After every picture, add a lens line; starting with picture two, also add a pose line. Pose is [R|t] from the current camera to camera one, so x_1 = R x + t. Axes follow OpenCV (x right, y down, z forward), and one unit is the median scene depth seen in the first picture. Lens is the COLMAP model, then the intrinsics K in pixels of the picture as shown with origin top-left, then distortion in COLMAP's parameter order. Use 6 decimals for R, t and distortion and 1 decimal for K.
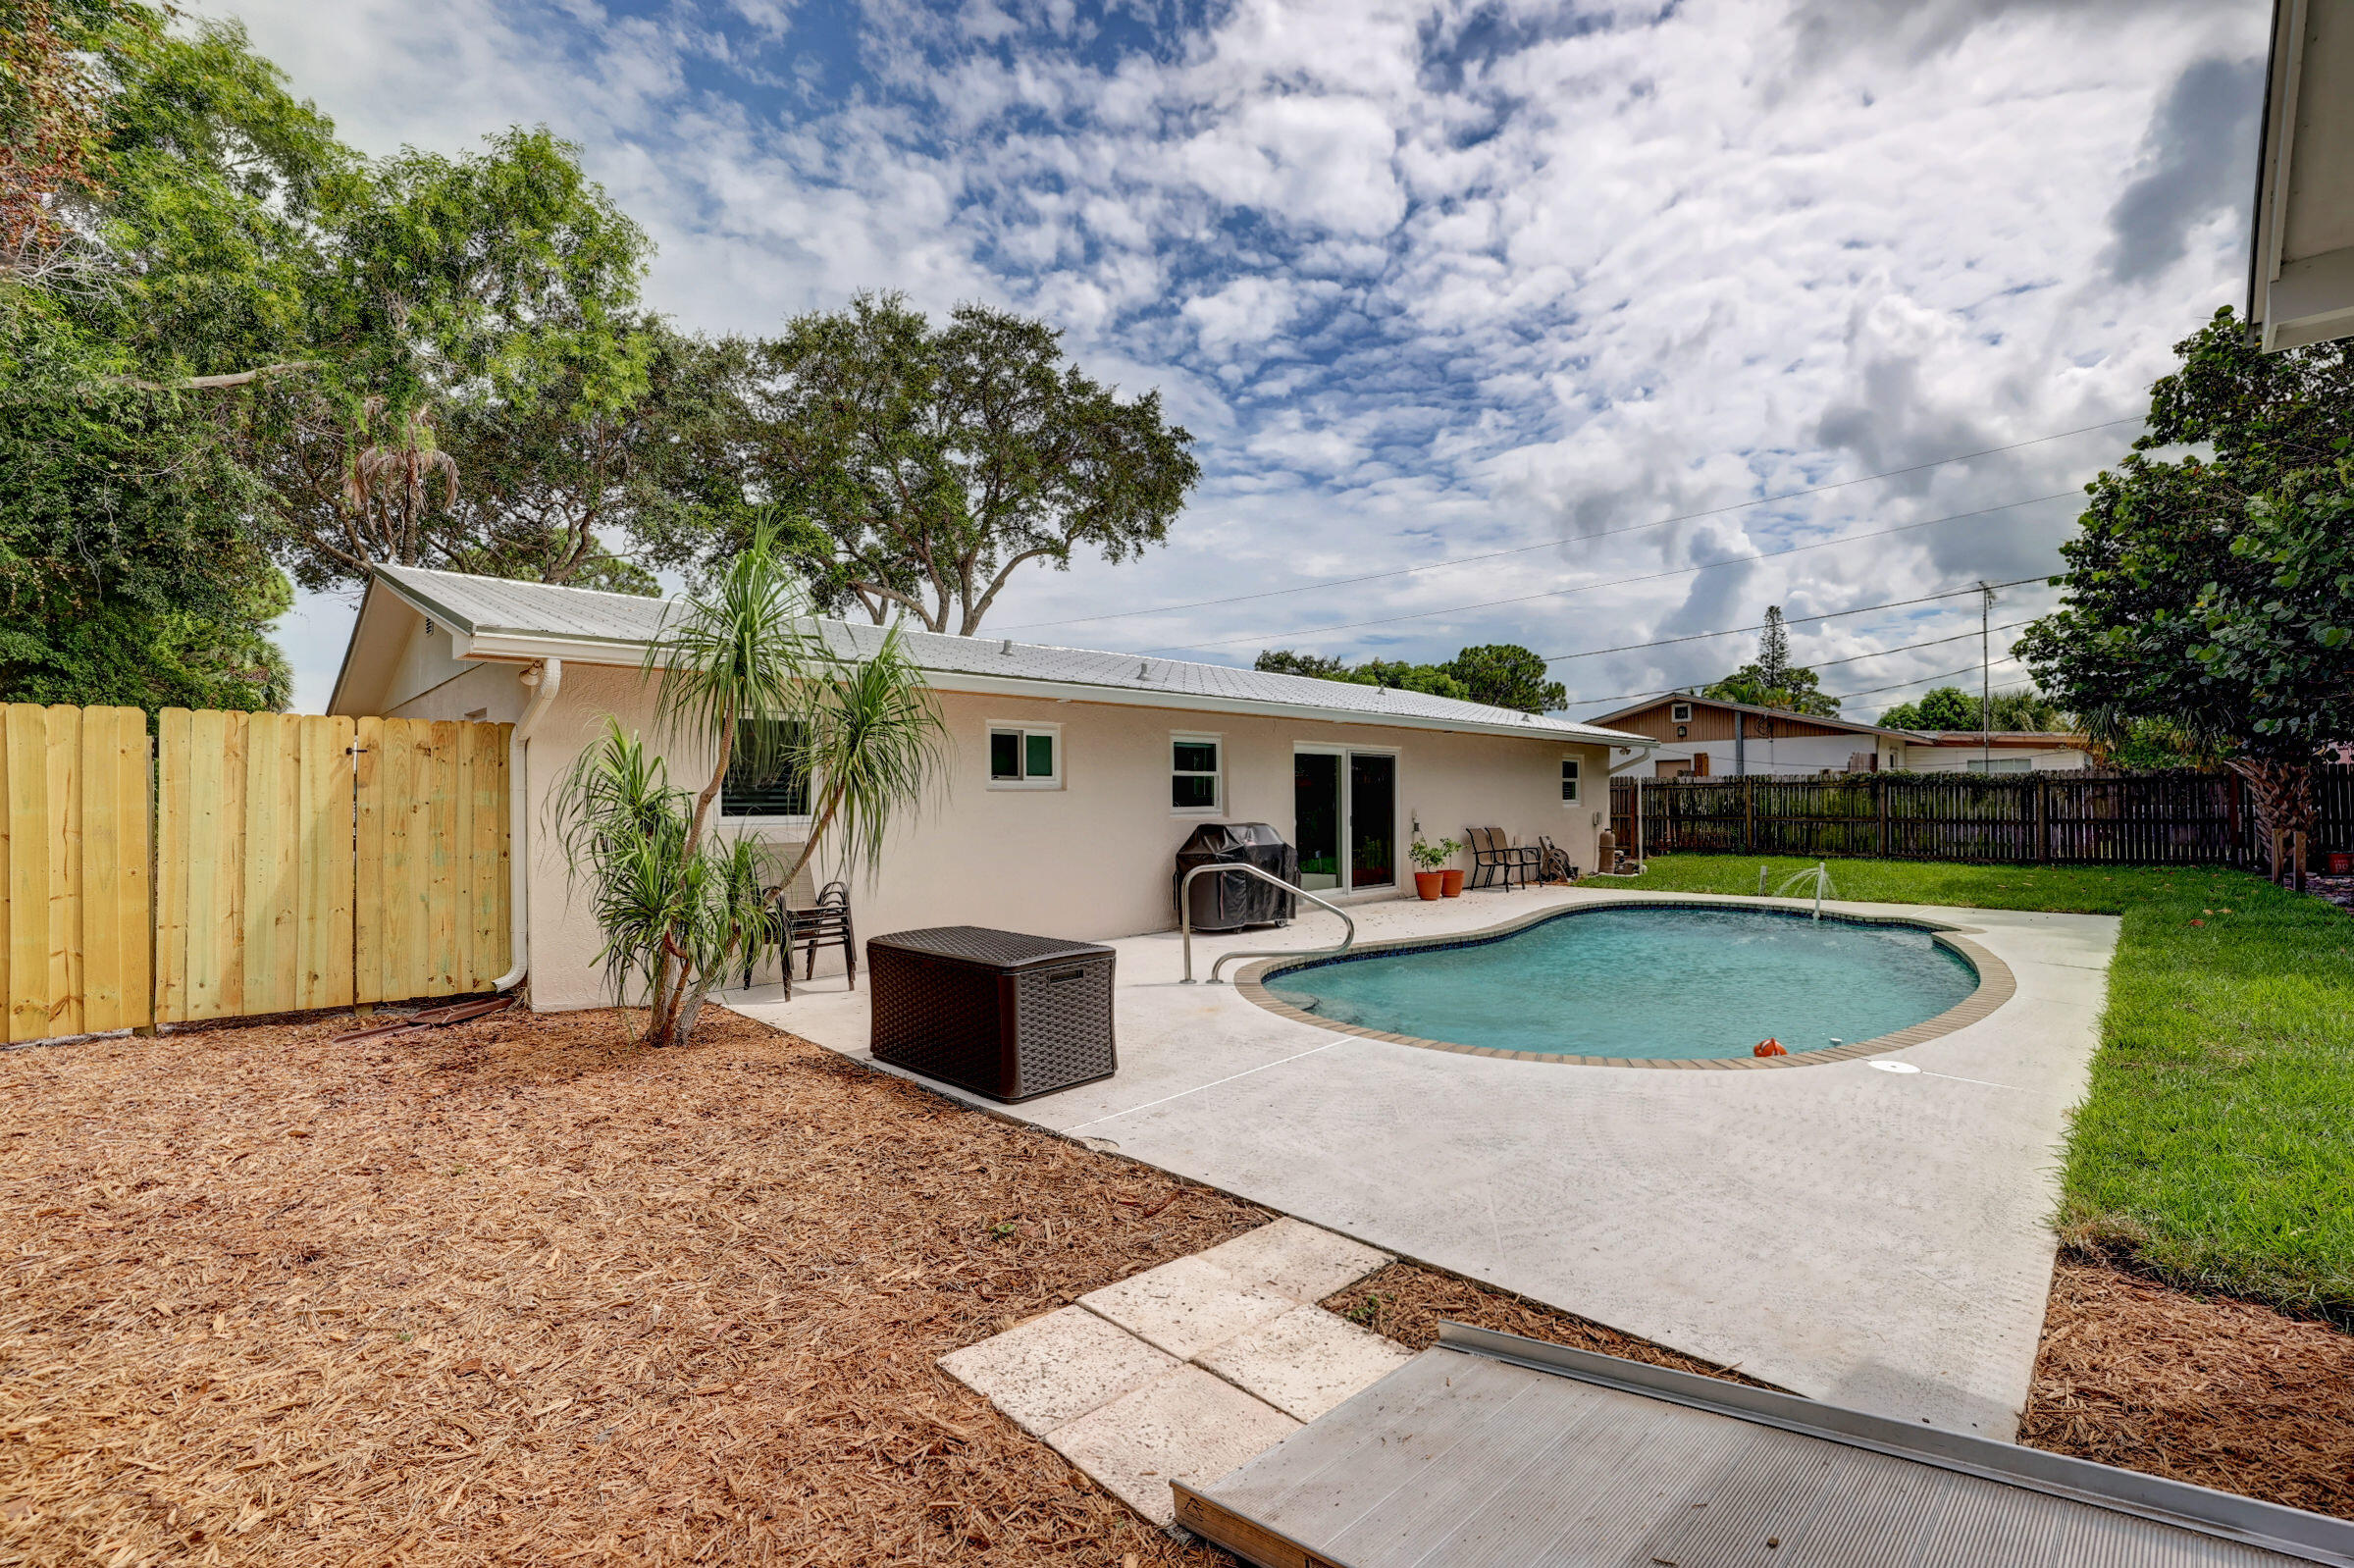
lens RADIAL K [[997.7, 0, 1169.7], [0, 997.7, 795.2], [0, 0, 1]] dist [-0.041768, 0.010827]
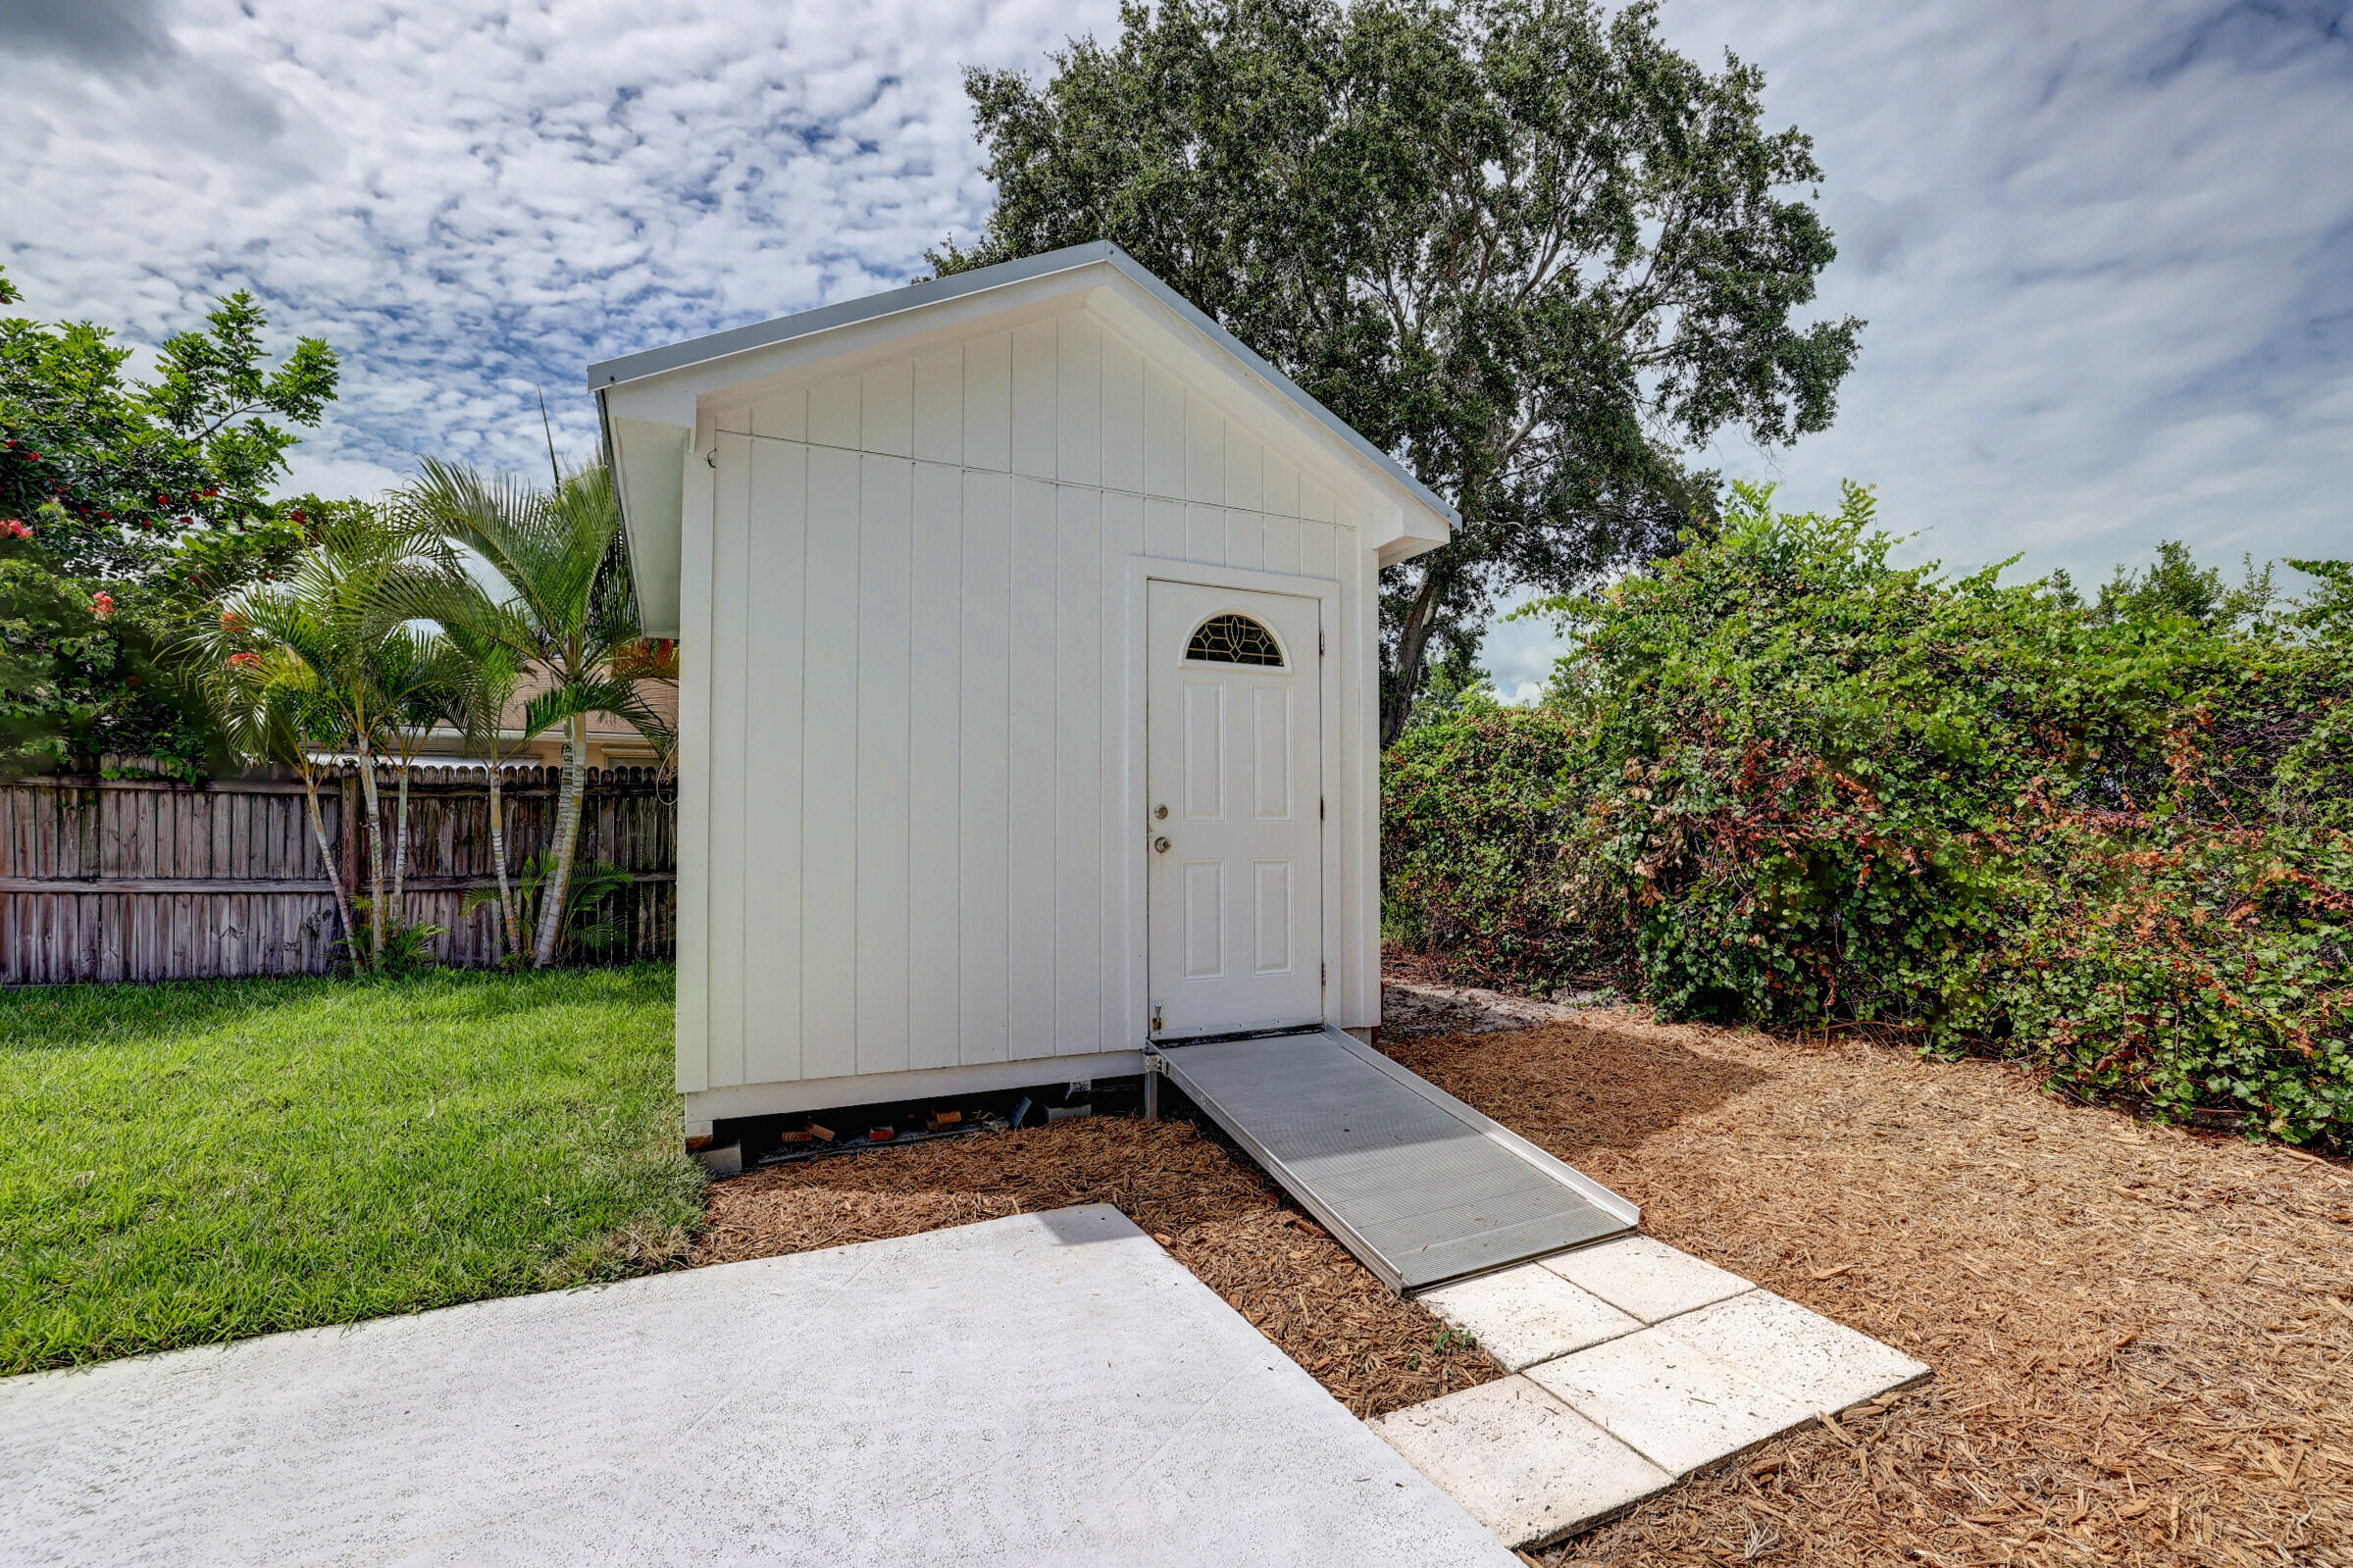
lens RADIAL K [[1035.2, 0, 1172.6], [0, 1035.2, 800.6], [0, 0, 1]] dist [-0.047227, 0.012664]
pose [[-0.948808, 0.015077, 0.315493, 0.032014], [0.005215, 0.999472, -0.032078, 0.009757], [-0.315810, -0.028791, -0.948386, 0.470138]]
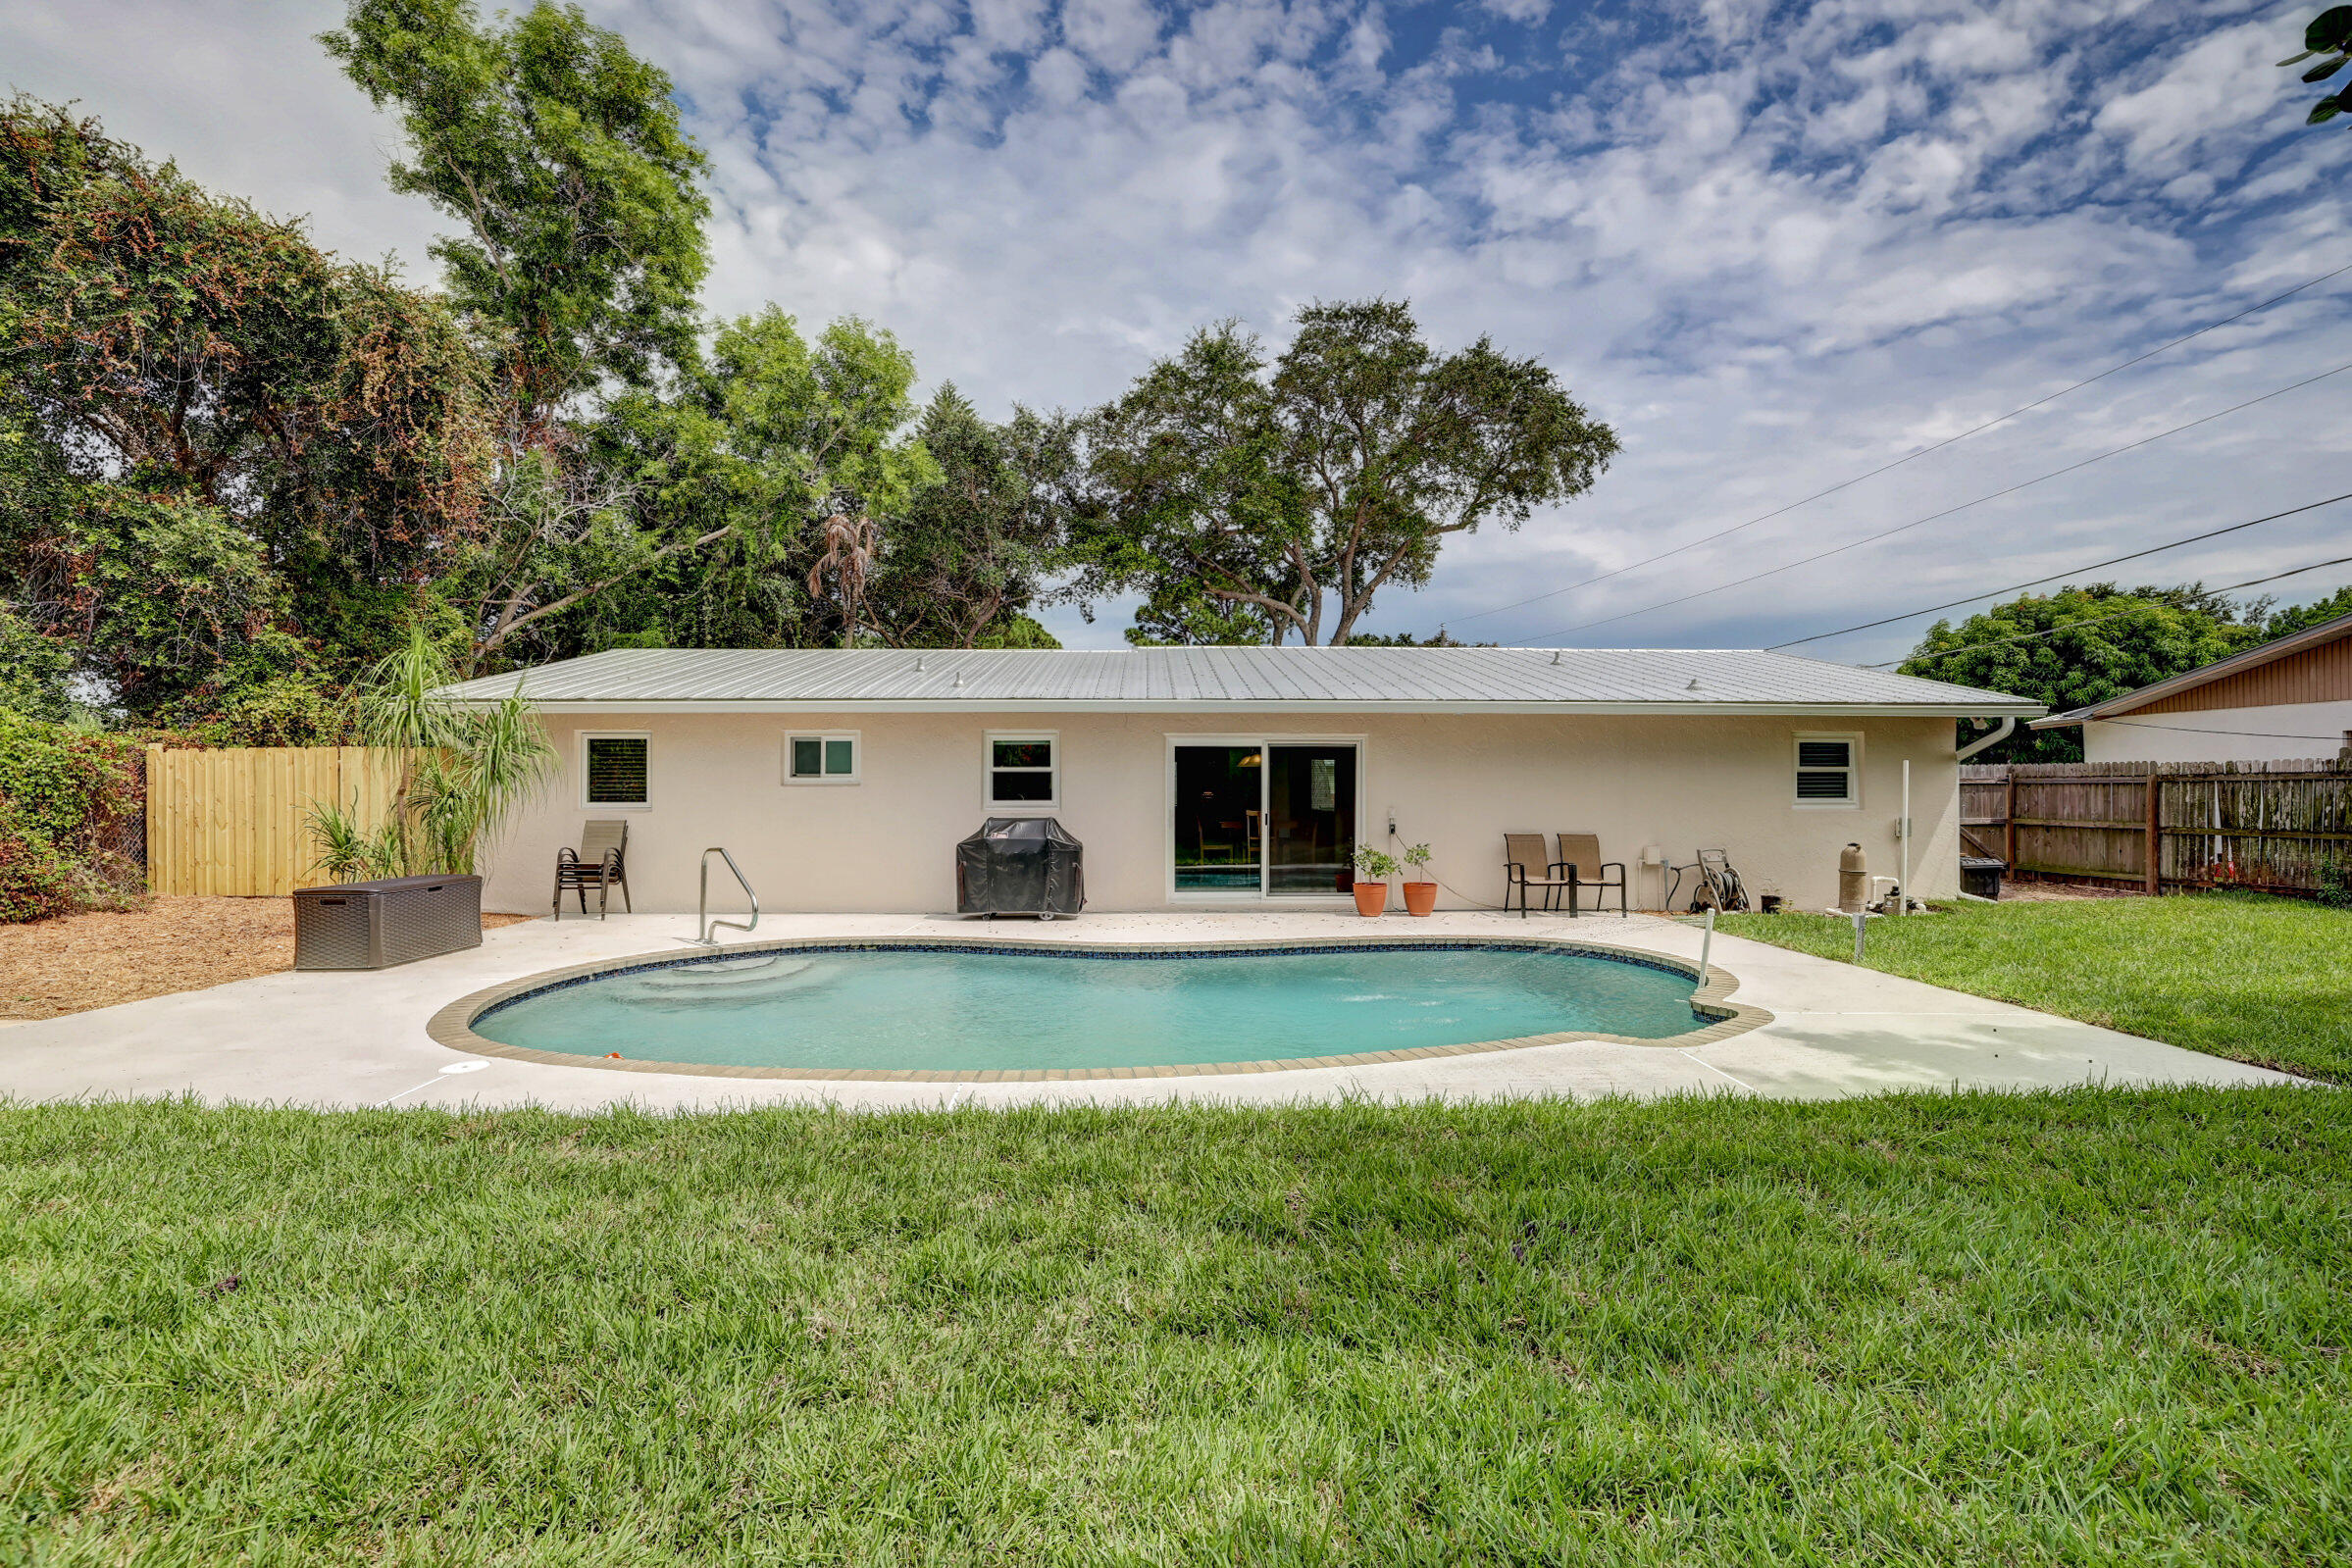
lens RADIAL K [[996.7, 0, 1168.7], [0, 996.7, 795.2], [0, 0, 1]] dist [-0.041768, 0.010827]
pose [[0.729595, 0.013683, -0.683742, 0.891707], [-0.003803, 0.999866, 0.015951, -0.011682], [0.683869, -0.009038, 0.729549, 0.326947]]
